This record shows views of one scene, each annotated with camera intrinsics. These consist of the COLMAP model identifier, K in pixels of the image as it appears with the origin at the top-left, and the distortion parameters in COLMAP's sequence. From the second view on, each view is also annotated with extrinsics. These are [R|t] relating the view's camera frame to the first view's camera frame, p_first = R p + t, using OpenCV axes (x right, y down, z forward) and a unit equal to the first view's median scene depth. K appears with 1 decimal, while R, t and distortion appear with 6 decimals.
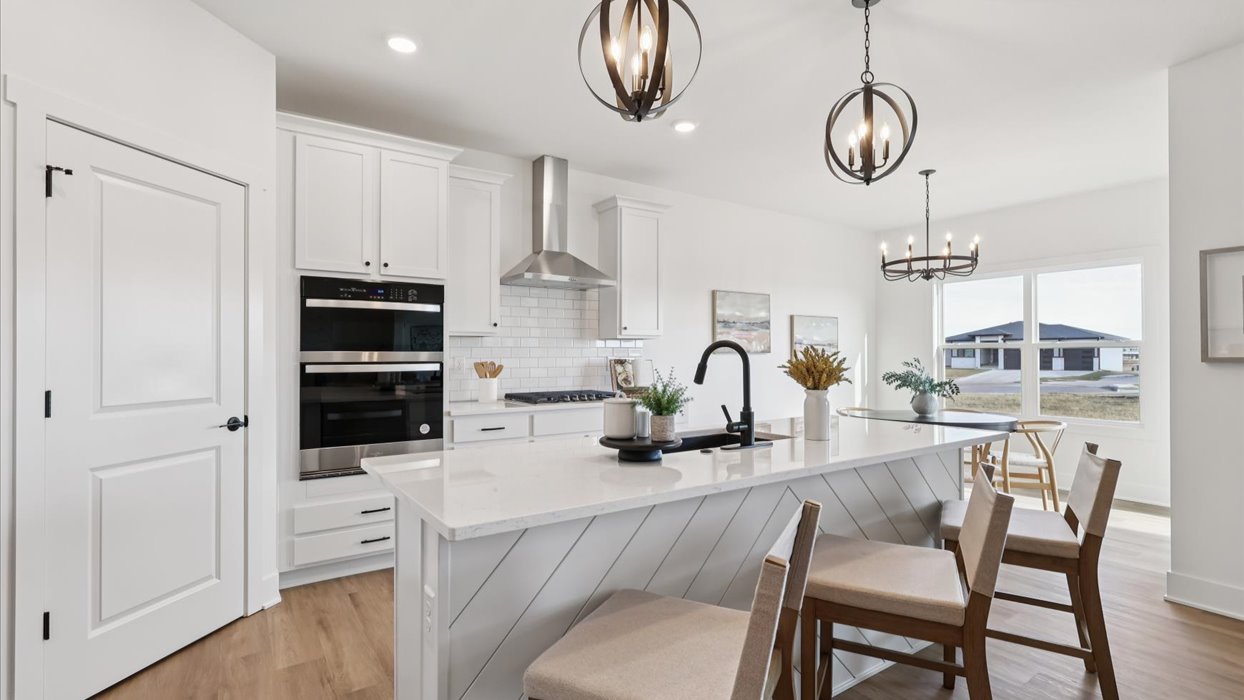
lens RADIAL K [[586.6, 0, 615.6], [0, 586.6, 351.7], [0, 0, 1]] dist [-0.001844, -0.000148]
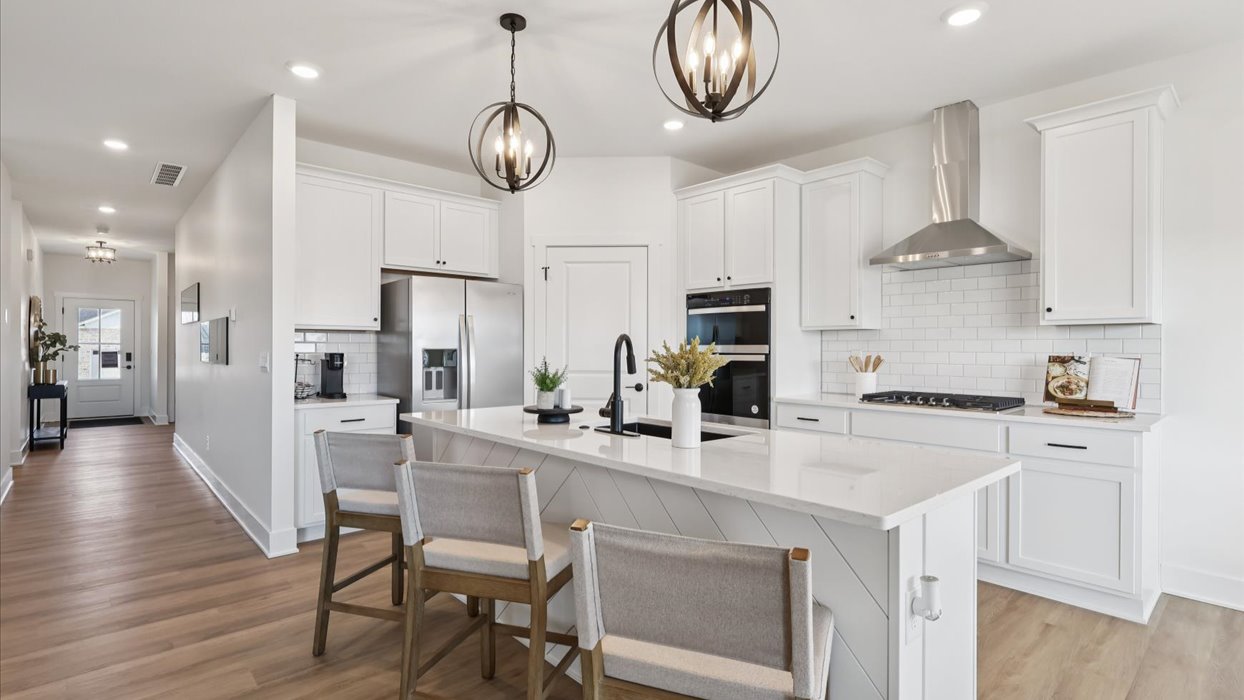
lens RADIAL K [[586.6, 0, 609.7], [0, 586.6, 341.4], [0, 0, 1]] dist [-0.001844, -0.000148]
pose [[0.141439, -0.008048, -0.989914, 0.805729], [-0.001708, 0.999963, -0.008373, 0.003225], [0.989946, 0.002875, 0.141420, 0.526521]]
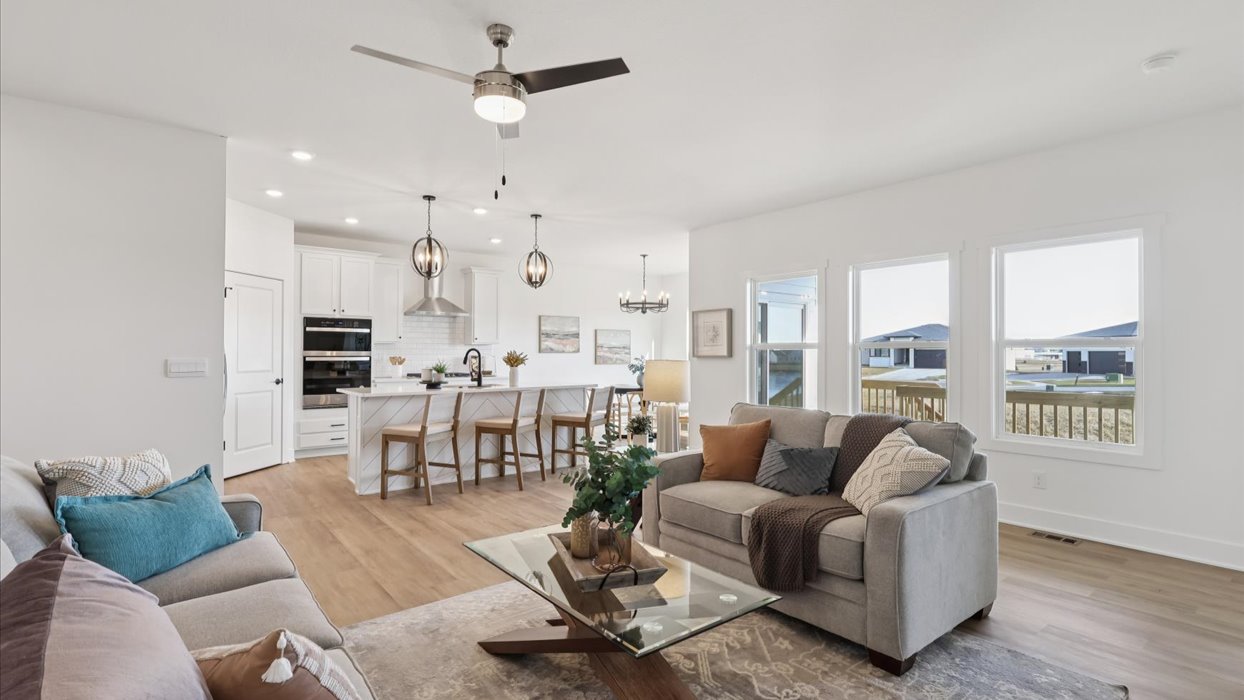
lens RADIAL K [[586.6, 0, 617.6], [0, 586.6, 351.3], [0, 0, 1]] dist [-0.001844, -0.000148]
pose [[0.996601, 0.004747, 0.082245, 0.406896], [-0.004924, 0.999986, 0.001949, -0.008694], [-0.082235, -0.002347, 0.996610, -1.146906]]
